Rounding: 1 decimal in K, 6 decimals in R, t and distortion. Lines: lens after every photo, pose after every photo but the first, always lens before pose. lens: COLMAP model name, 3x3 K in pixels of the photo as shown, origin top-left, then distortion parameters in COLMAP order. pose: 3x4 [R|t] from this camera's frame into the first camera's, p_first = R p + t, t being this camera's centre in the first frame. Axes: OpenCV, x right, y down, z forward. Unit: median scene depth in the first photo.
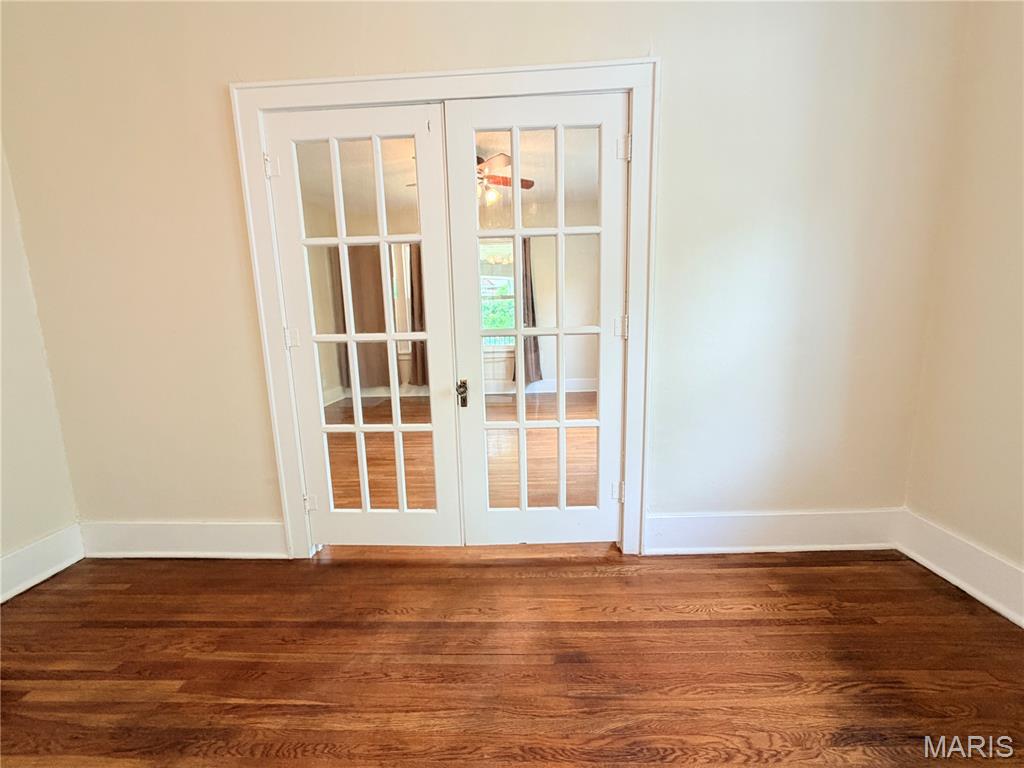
lens RADIAL K [[409.6, 0, 509.8], [0, 409.6, 383.5], [0, 0, 1]] dist [0.001719, 0.000142]
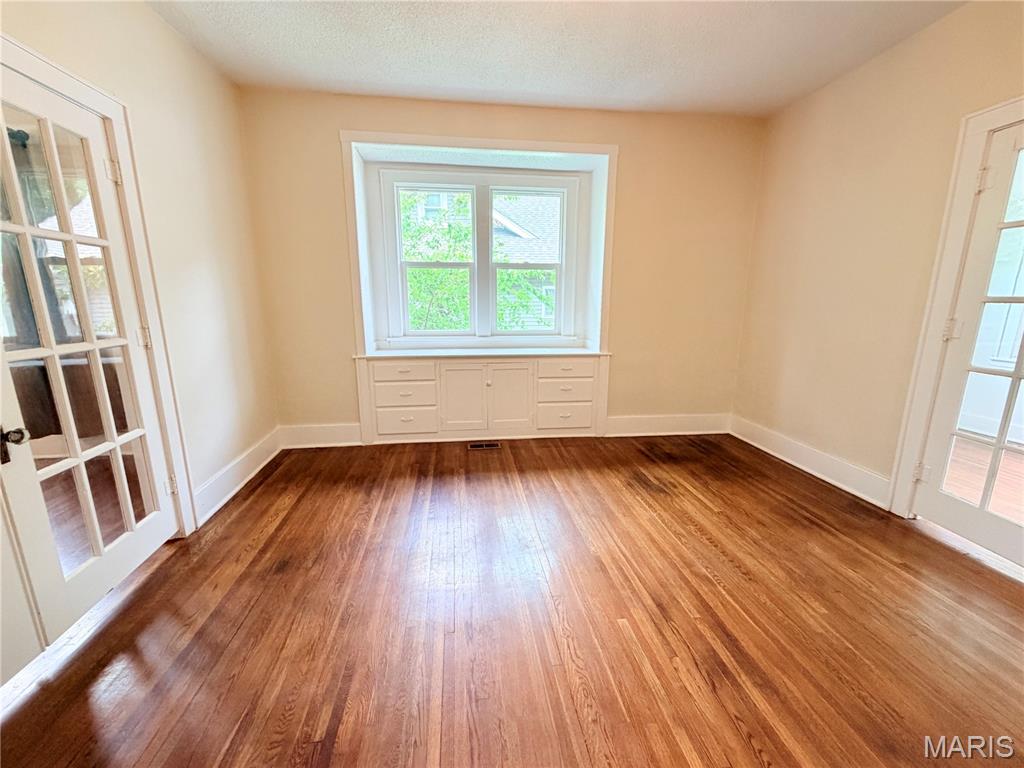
lens RADIAL K [[409.6, 0, 509.1], [0, 409.6, 384.3], [0, 0, 1]] dist [0.001719, 0.000142]
pose [[-0.168582, -0.175542, 0.969930, -1.067645], [0.159444, 0.966198, 0.202580, -0.092780], [-0.972706, 0.188801, -0.134894, 0.253273]]
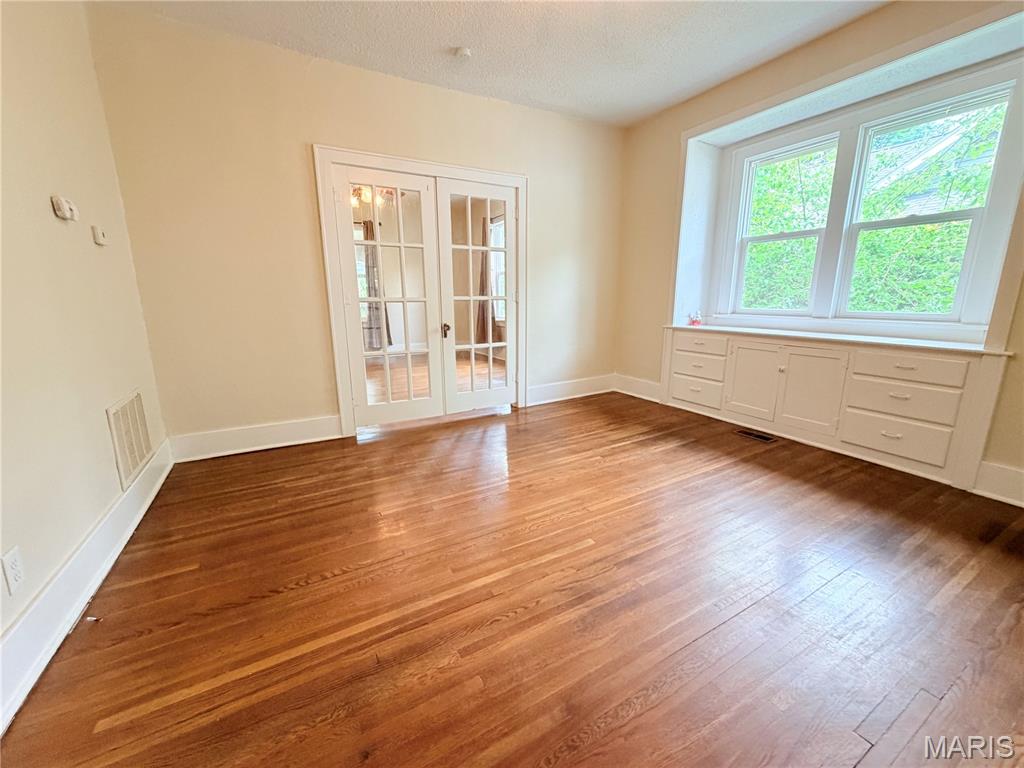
lens RADIAL K [[409.6, 0, 508.6], [0, 409.6, 383.7], [0, 0, 1]] dist [0.001719, 0.000142]
pose [[0.852108, -0.086527, 0.516164, -0.984096], [0.064323, 0.996076, 0.060790, 0.196540], [-0.519399, -0.018598, 0.854330, -0.883632]]
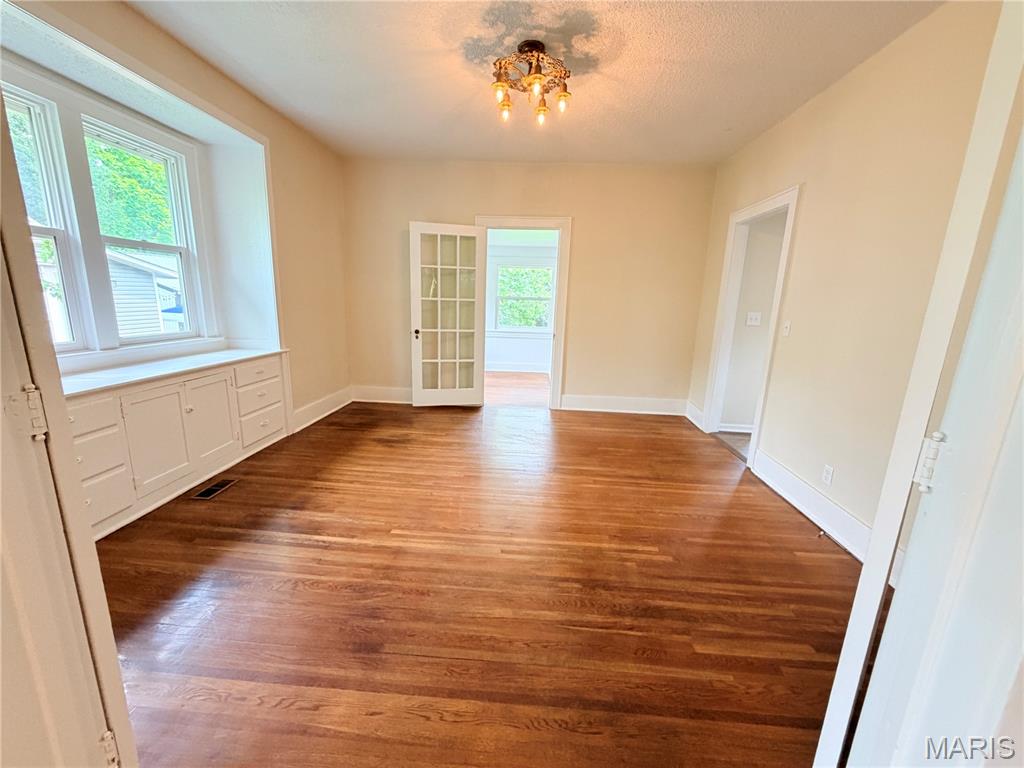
lens RADIAL K [[409.6, 0, 511.0], [0, 409.6, 386.0], [0, 0, 1]] dist [0.001719, 0.000142]
pose [[-0.999938, -0.009368, 0.006080, -0.206981], [-0.006501, 0.930939, 0.365116, -0.347499], [-0.009080, 0.365053, -0.930942, 1.502319]]
